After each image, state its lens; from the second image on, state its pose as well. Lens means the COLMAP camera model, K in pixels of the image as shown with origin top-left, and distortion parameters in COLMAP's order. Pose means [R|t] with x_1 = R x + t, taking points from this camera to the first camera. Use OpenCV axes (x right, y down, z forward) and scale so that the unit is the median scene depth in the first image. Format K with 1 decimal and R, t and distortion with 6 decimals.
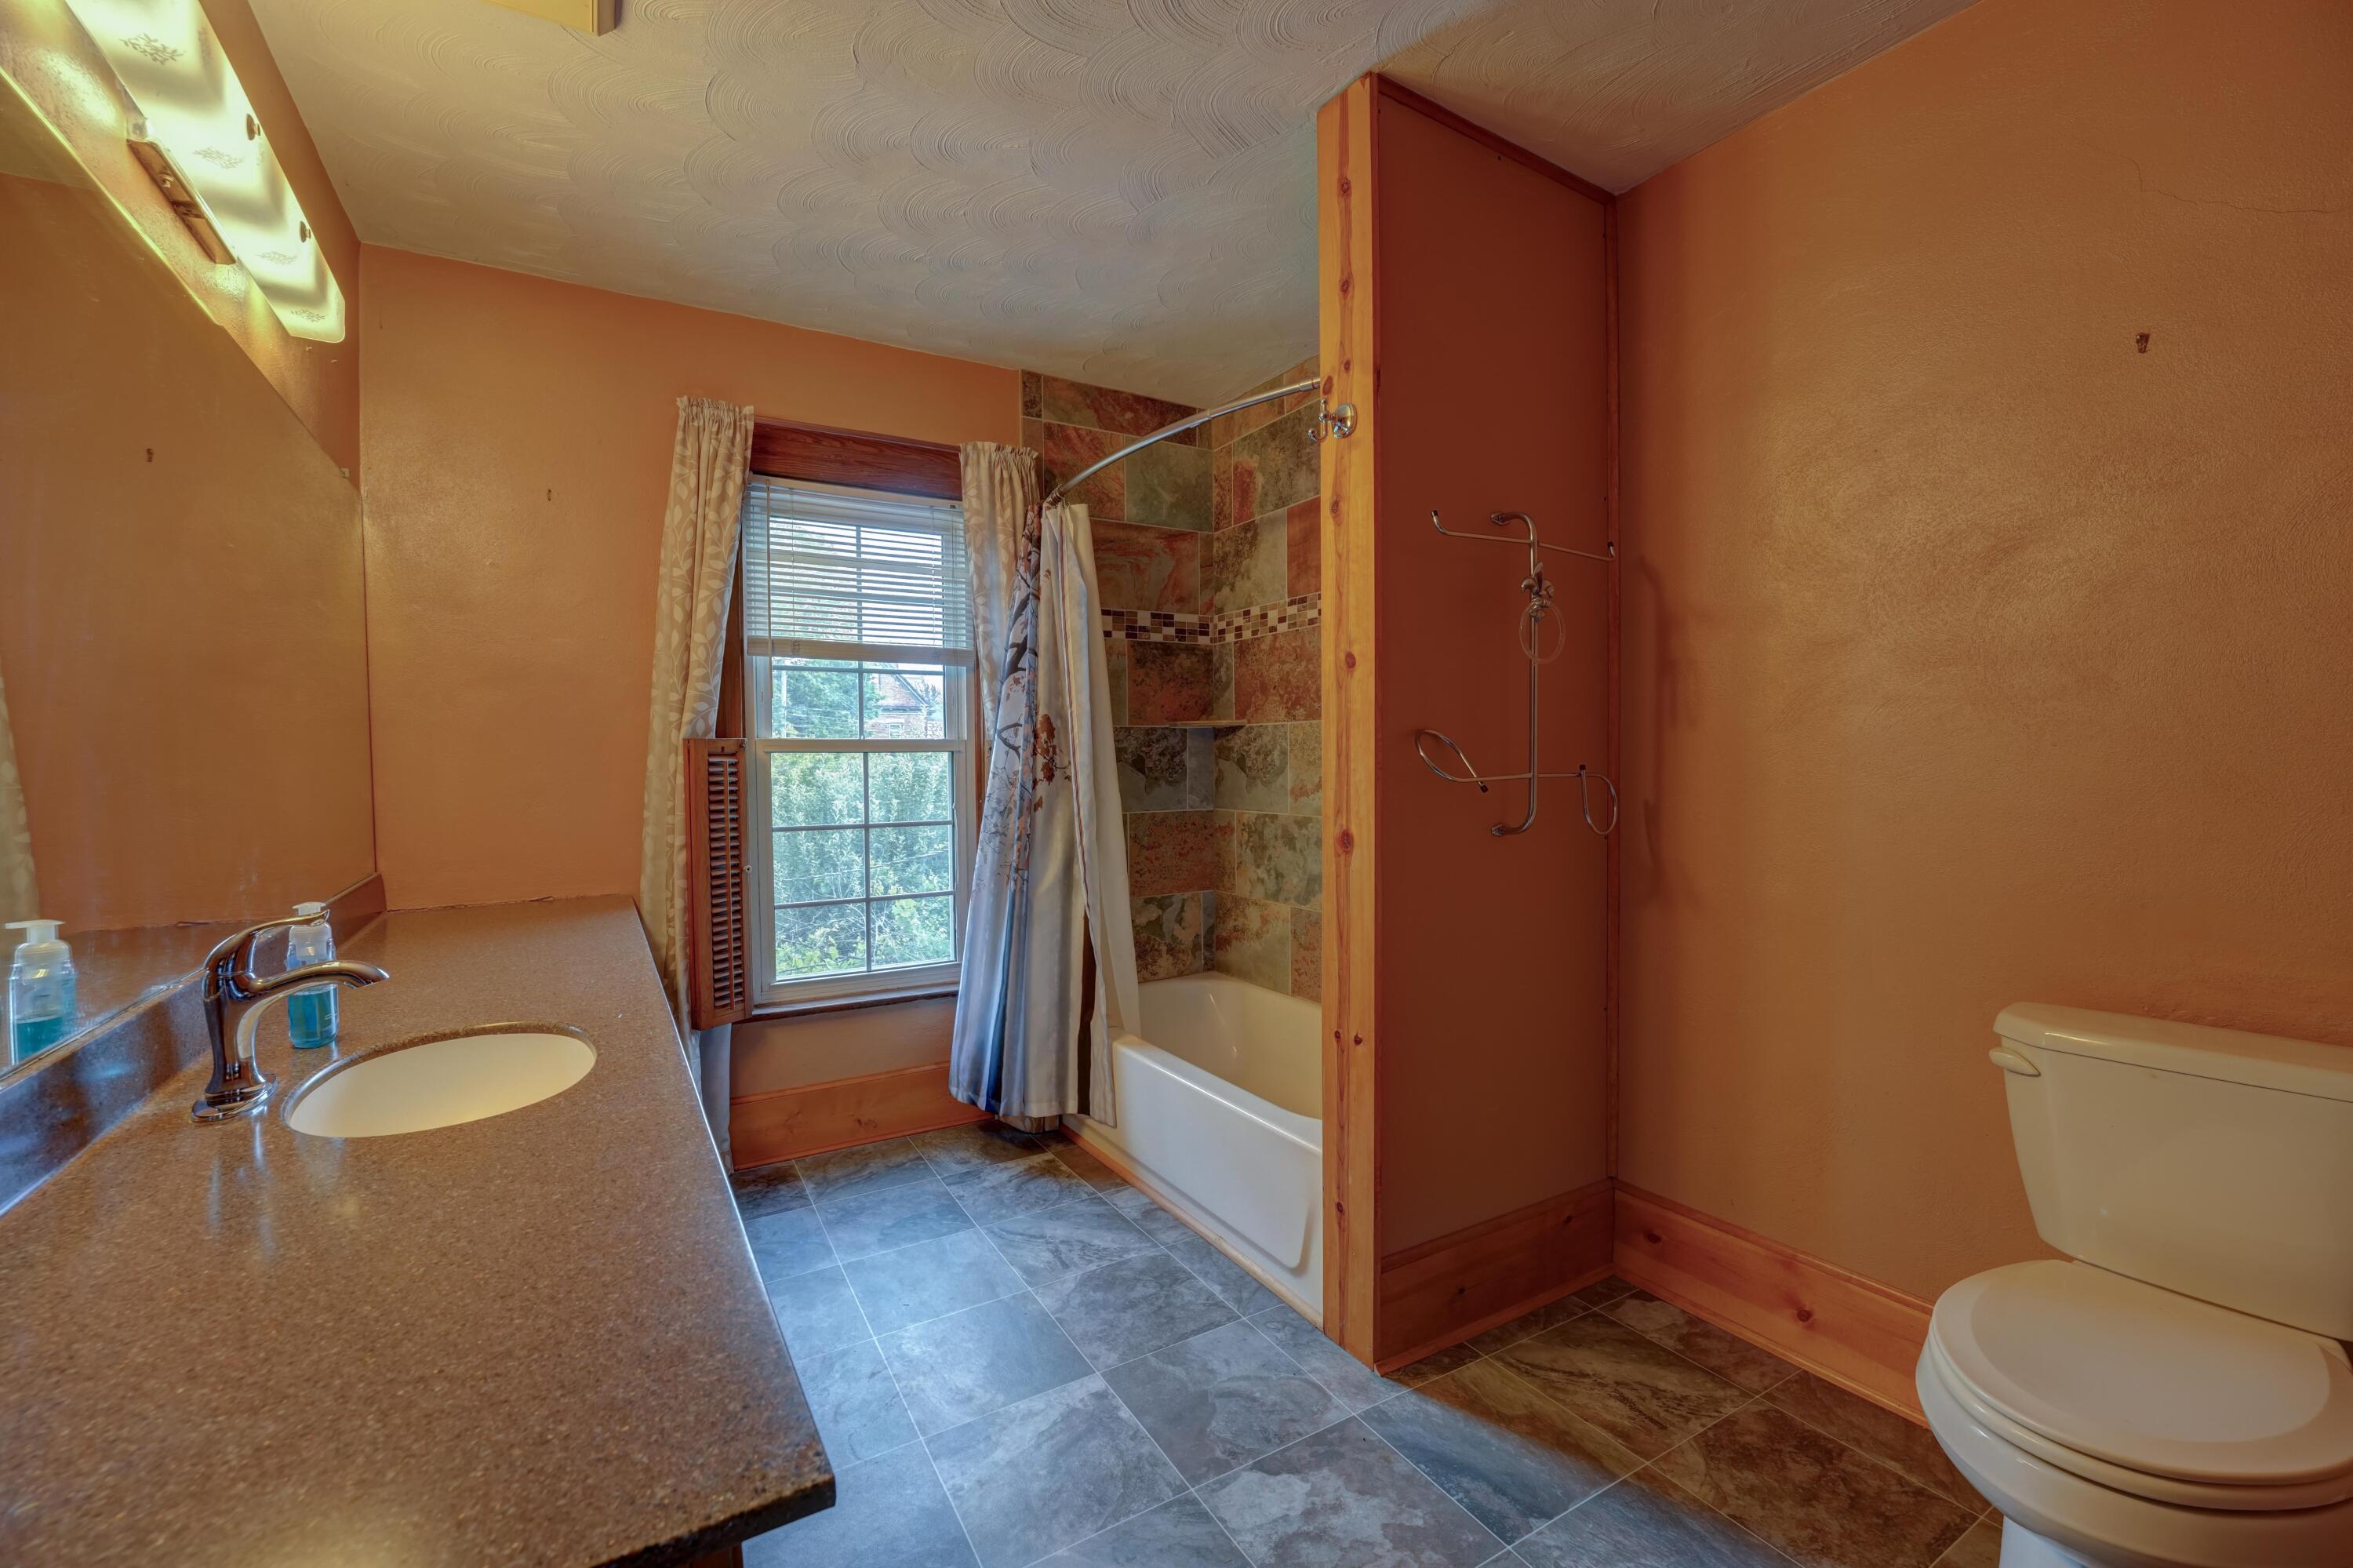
lens RADIAL K [[959.0, 0, 1165.6], [0, 959.0, 785.8], [0, 0, 1]] dist [-0.019821, 0.000293]
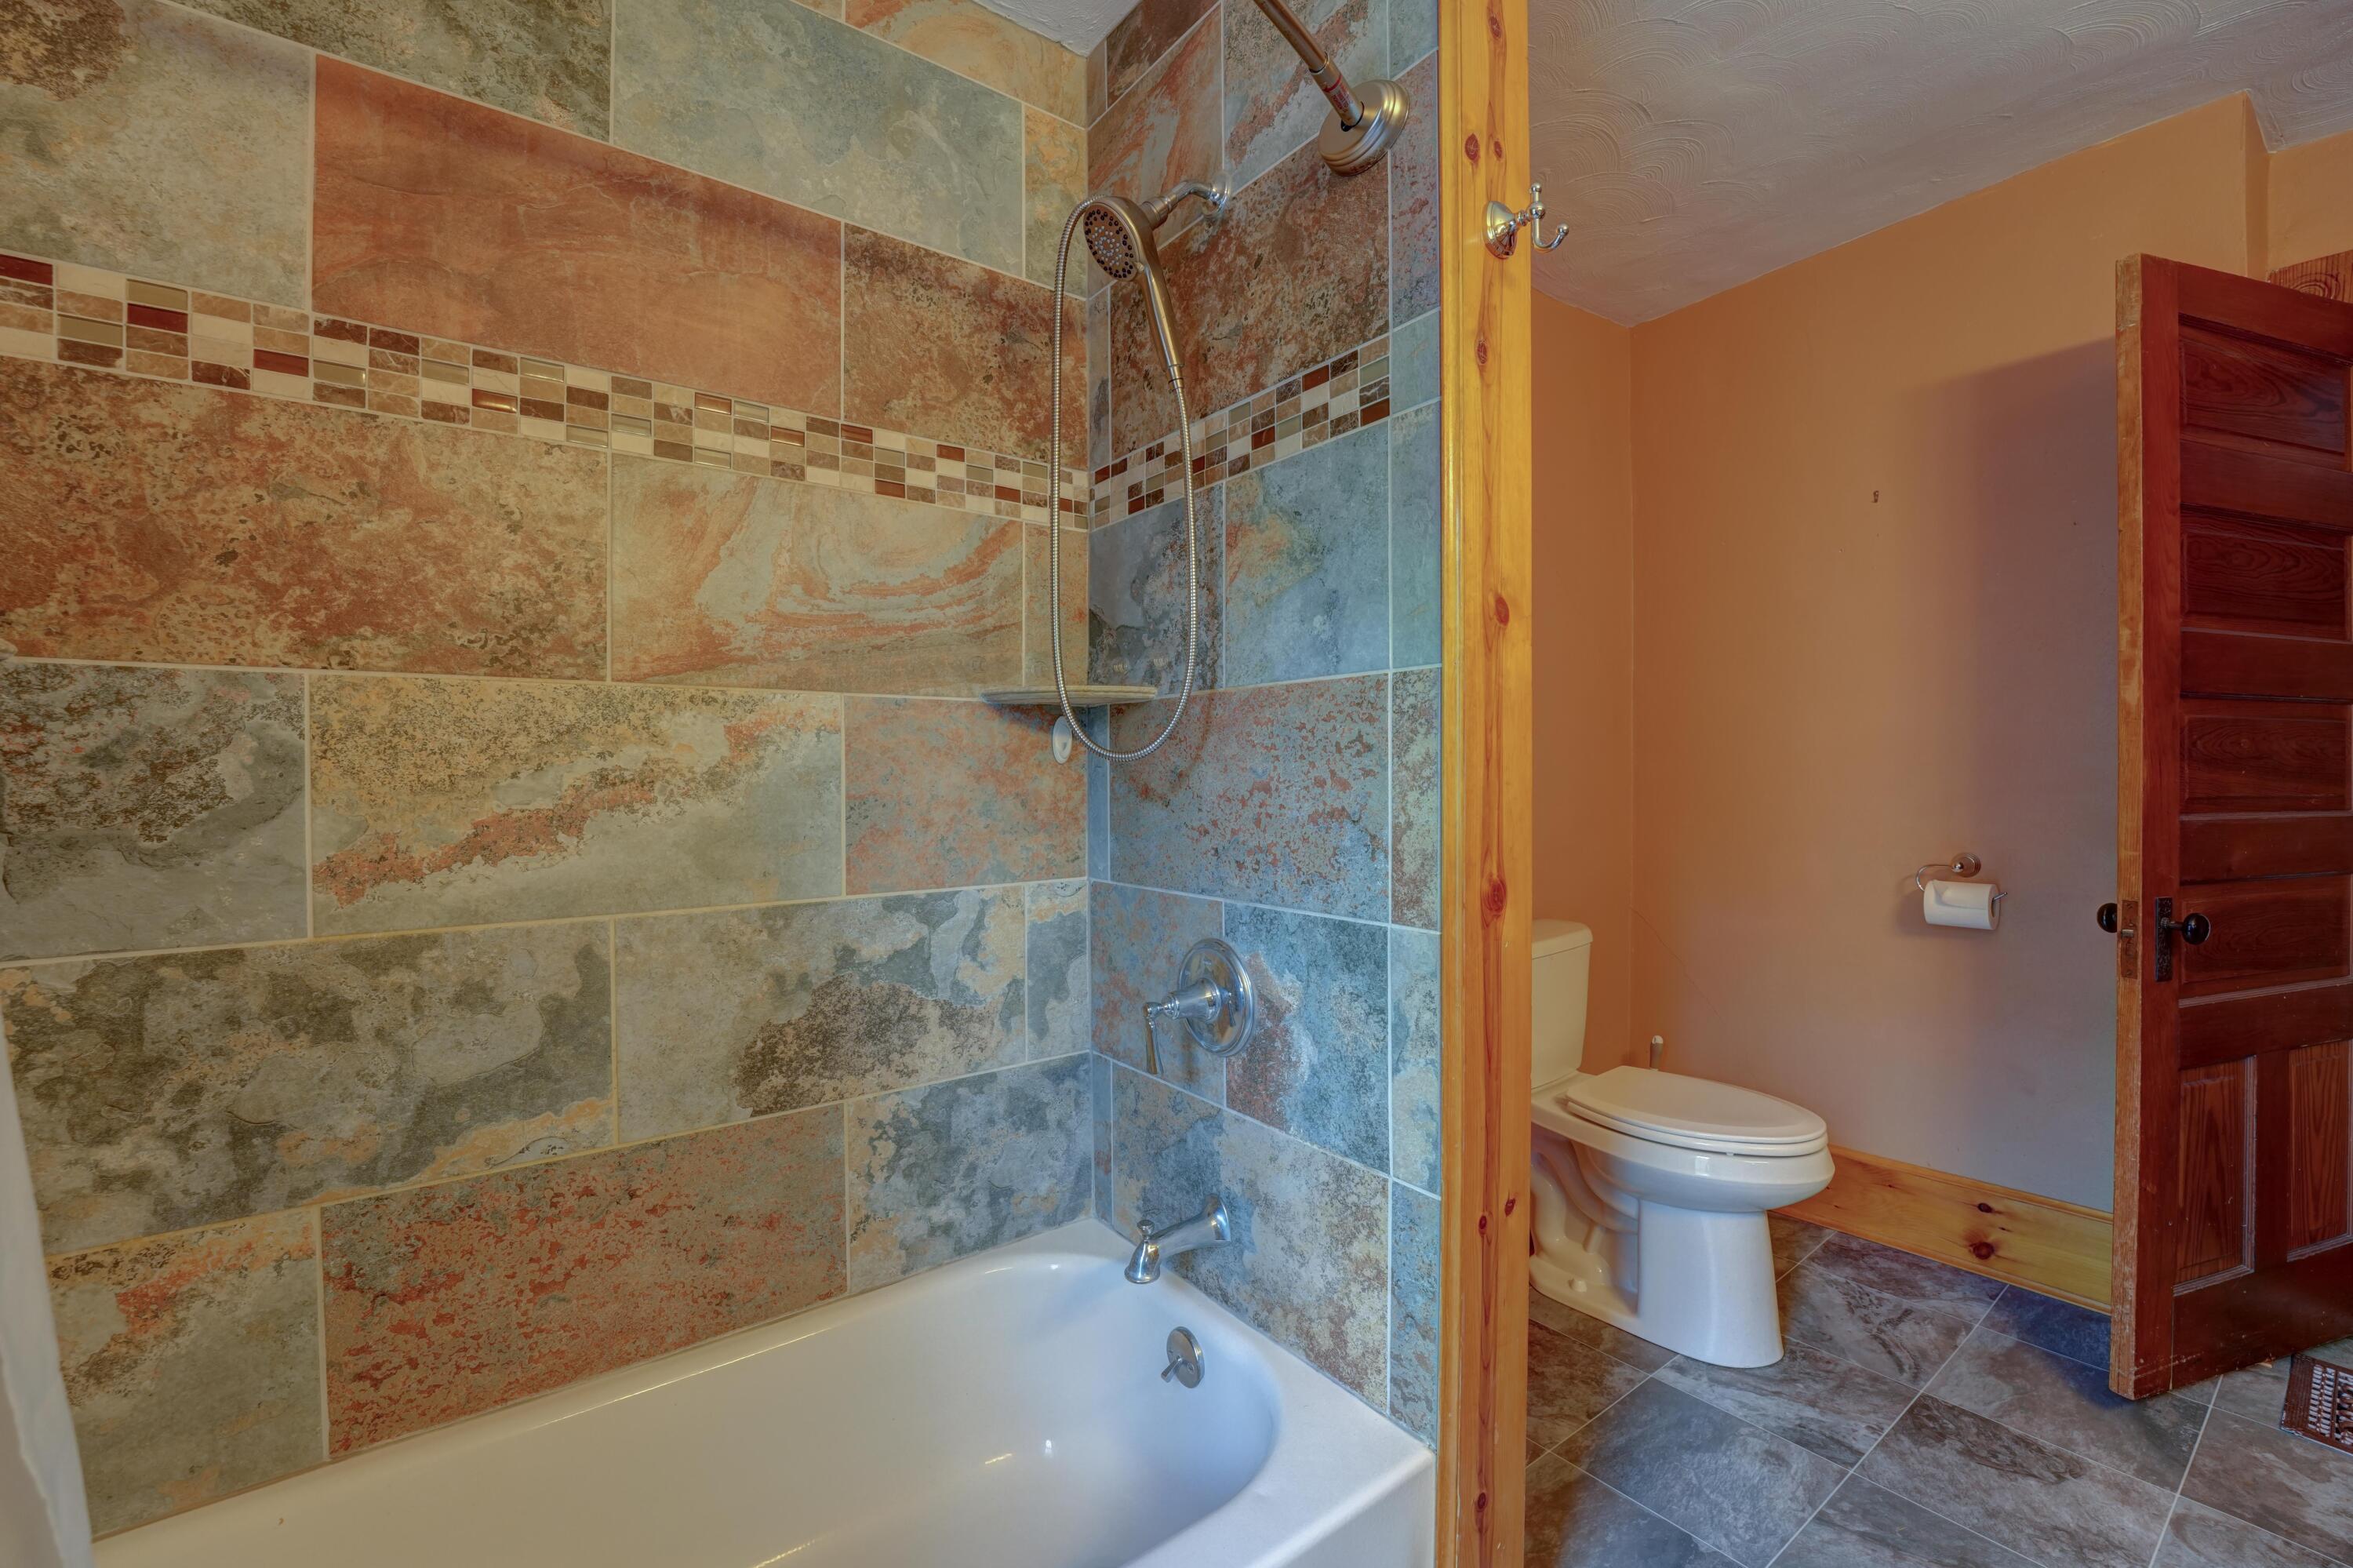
lens RADIAL K [[944.1, 0, 1170.8], [0, 944.1, 788.6], [0, 0, 1]] dist [-0.027519, 0.003205]
pose [[-0.096093, 0.000955, 0.995372, -0.228676], [0.038574, 0.999252, 0.002765, -0.013258], [-0.994625, 0.038661, -0.096058, 0.728009]]
